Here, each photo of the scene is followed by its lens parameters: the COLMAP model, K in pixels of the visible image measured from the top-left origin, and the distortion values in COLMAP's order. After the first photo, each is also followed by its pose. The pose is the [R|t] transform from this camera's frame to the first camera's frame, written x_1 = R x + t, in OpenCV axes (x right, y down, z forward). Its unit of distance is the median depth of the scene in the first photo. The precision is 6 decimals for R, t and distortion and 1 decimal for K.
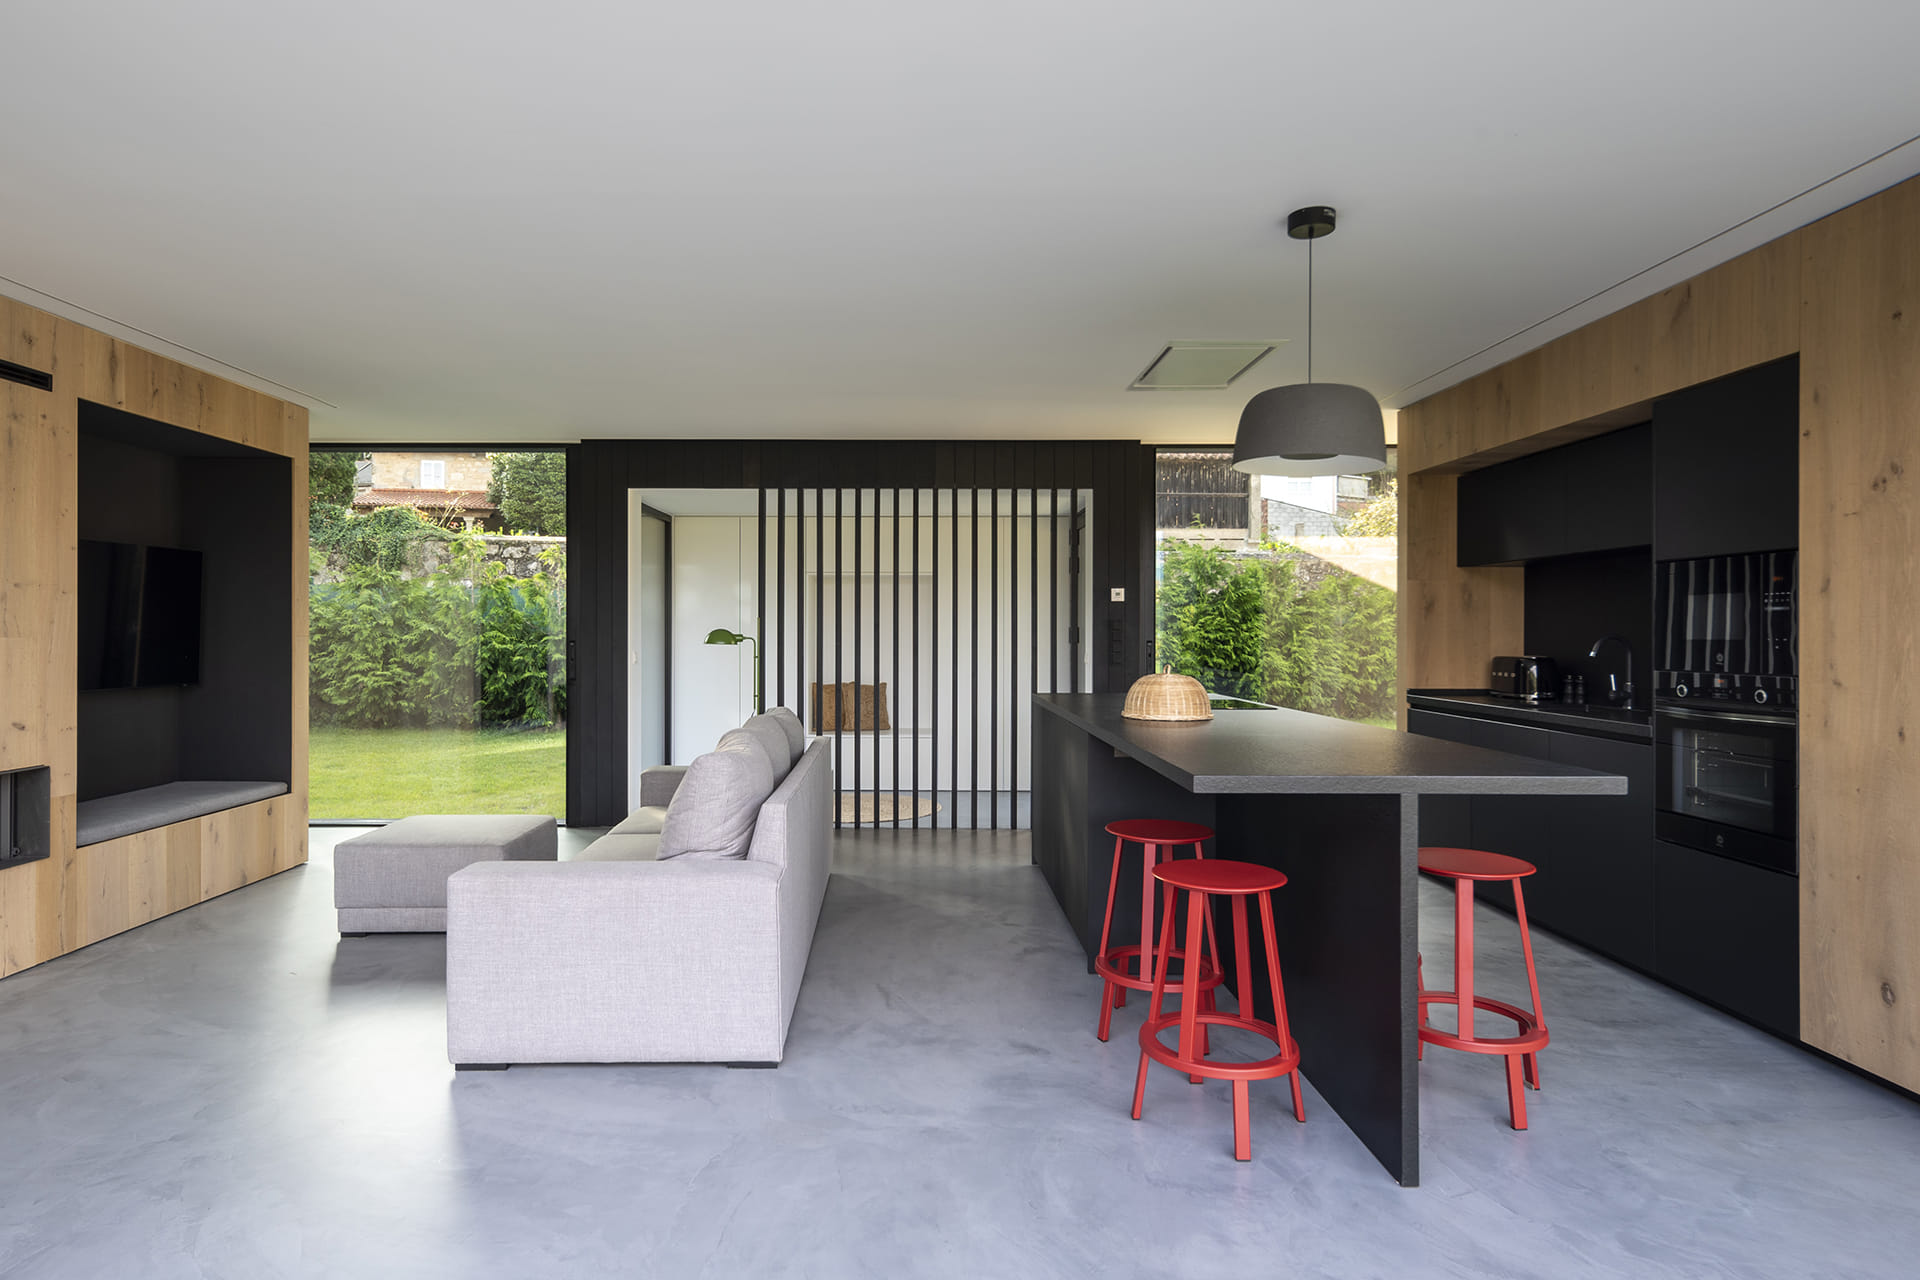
lens RADIAL K [[1049.7, 0, 909.4], [0, 1049.7, 641.9], [0, 0, 1]] dist [0.001192, -0.000226]
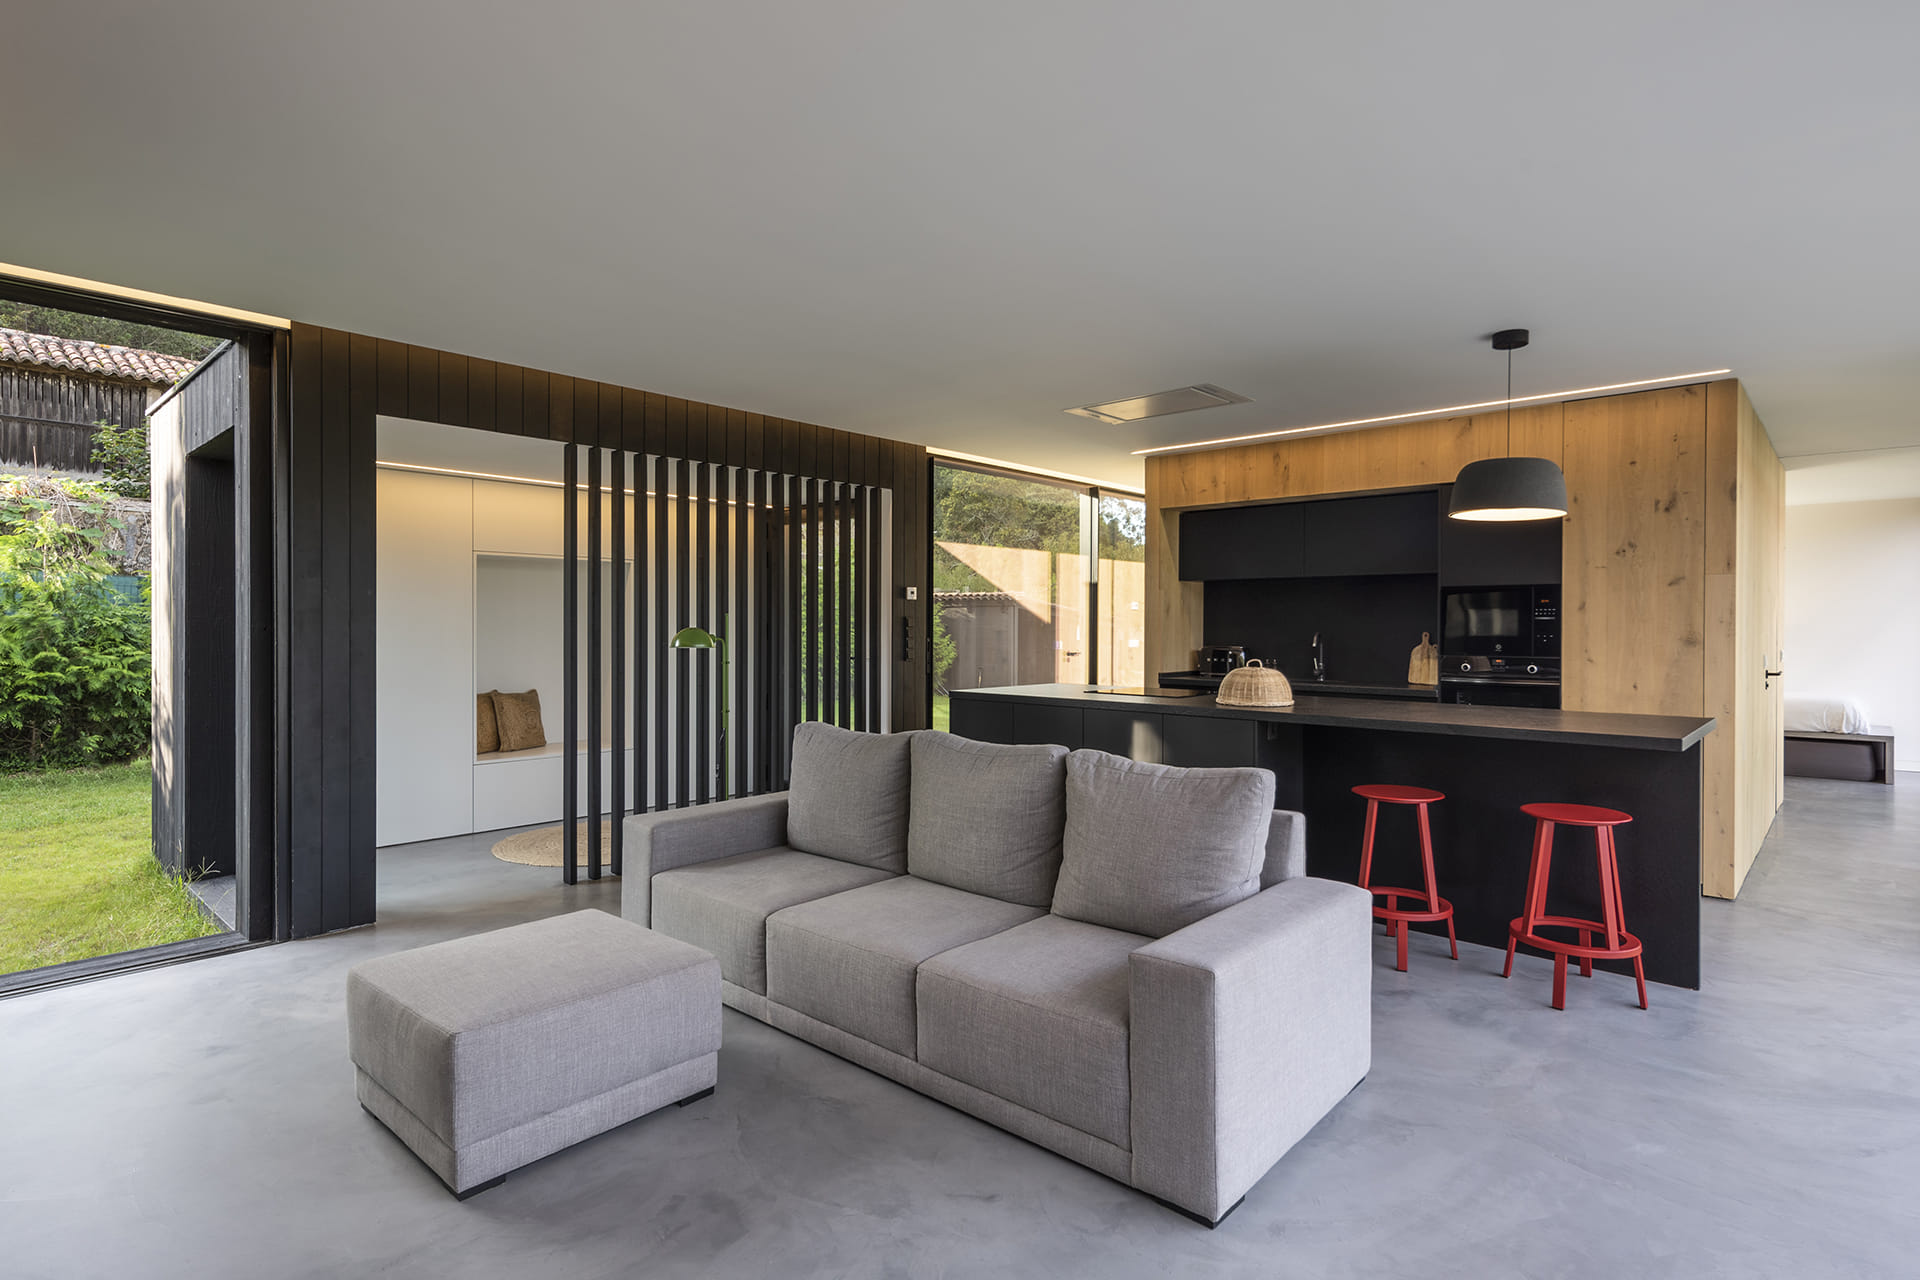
lens RADIAL K [[979.0, 0, 960.0], [0, 979.0, 640.0], [0, 0, 1]] dist [0.003094, 0.000296]
pose [[0.666779, -0.010447, 0.745182, -0.629323], [0.004092, 0.999938, 0.010357, -0.010452], [-0.745244, -0.003856, 0.666780, 0.396920]]
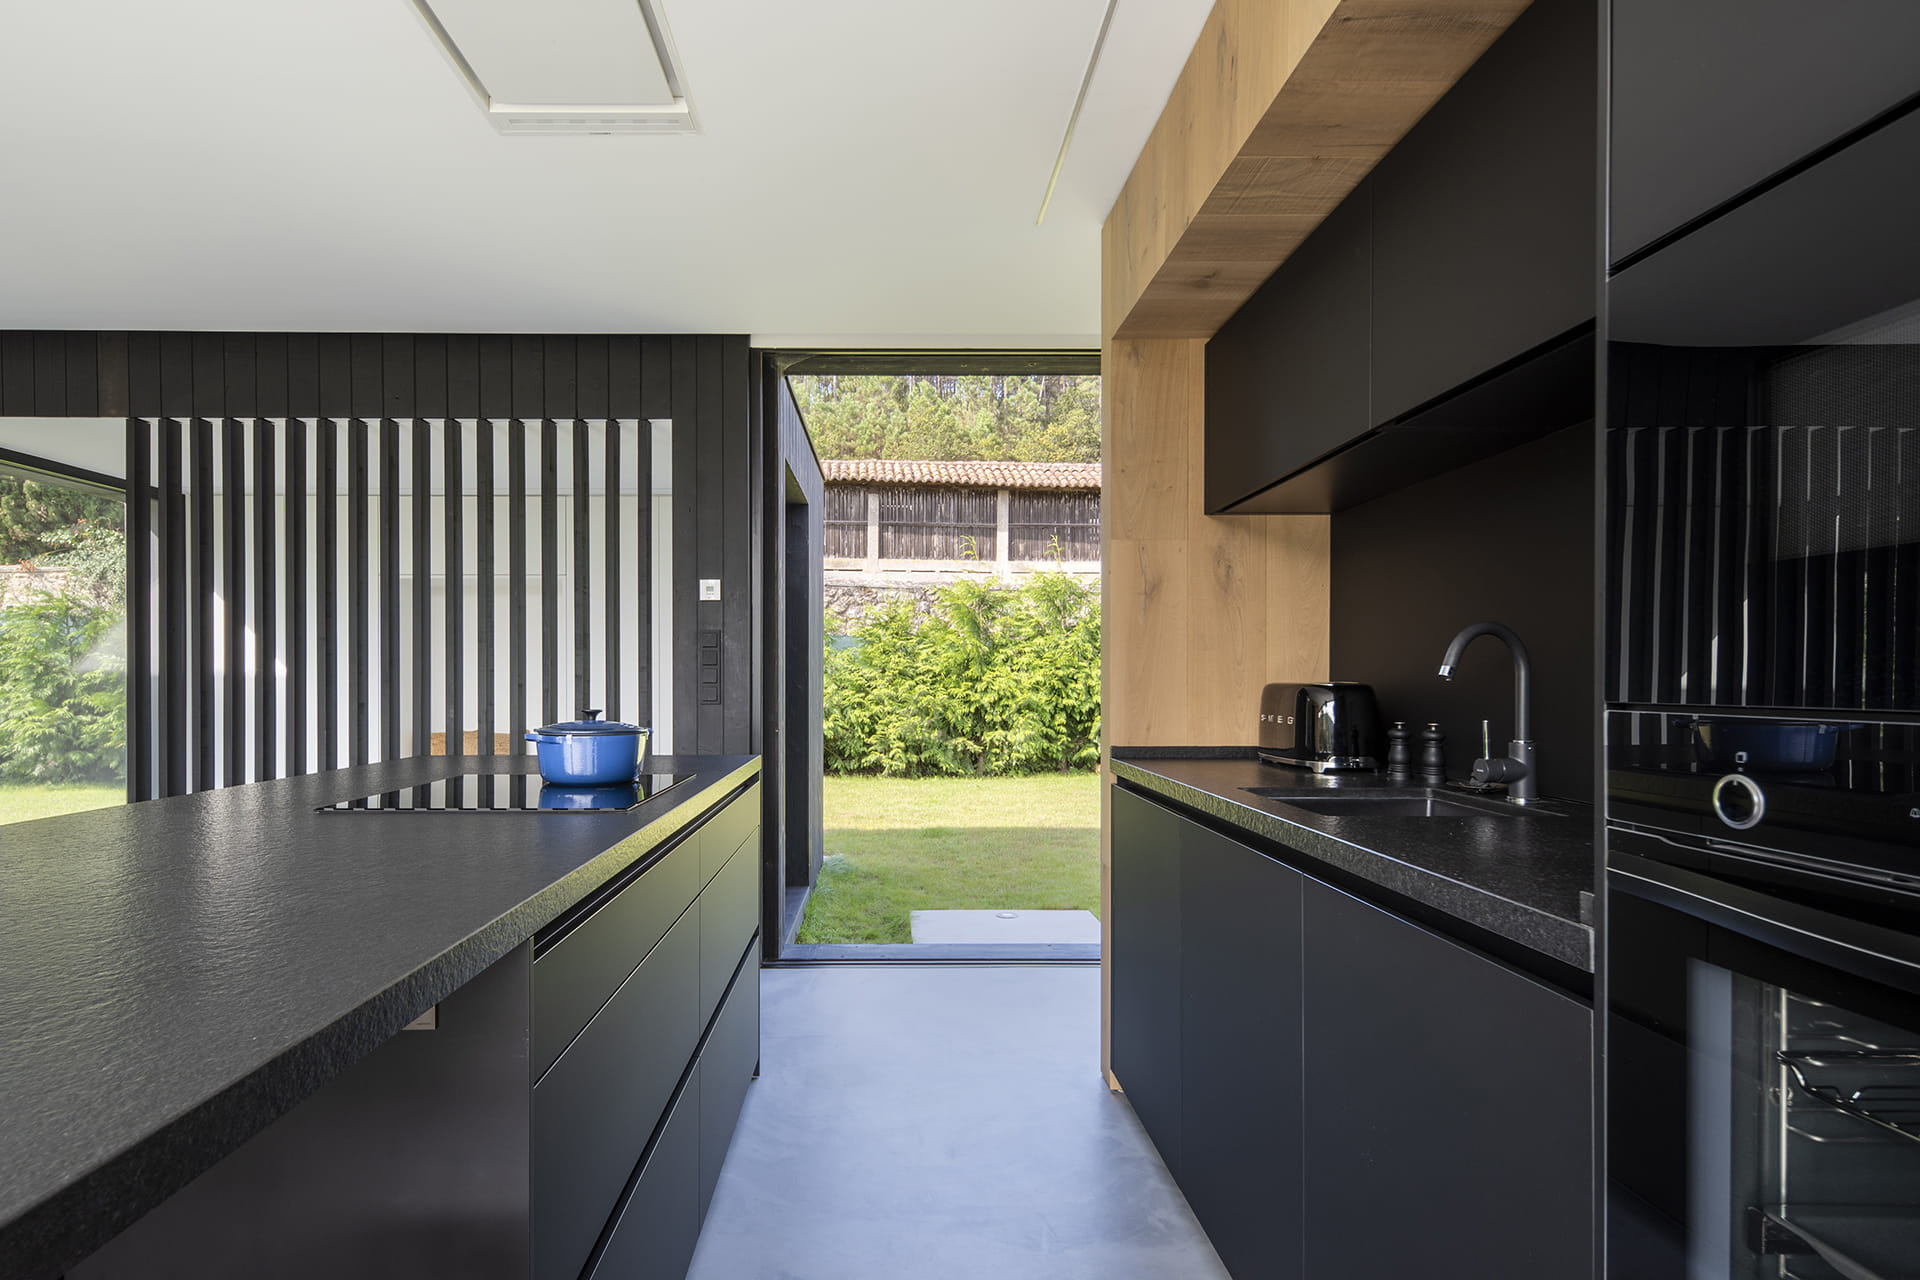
lens RADIAL K [[965.0, 0, 897.6], [0, 965.0, 679.2], [0, 0, 1]] dist [0.020524, 0.000164]
pose [[0.999940, -0.000594, 0.010956, 0.383002], [0.000686, 0.999965, -0.008373, 0.015704], [-0.010951, 0.008380, 0.999905, 0.546432]]
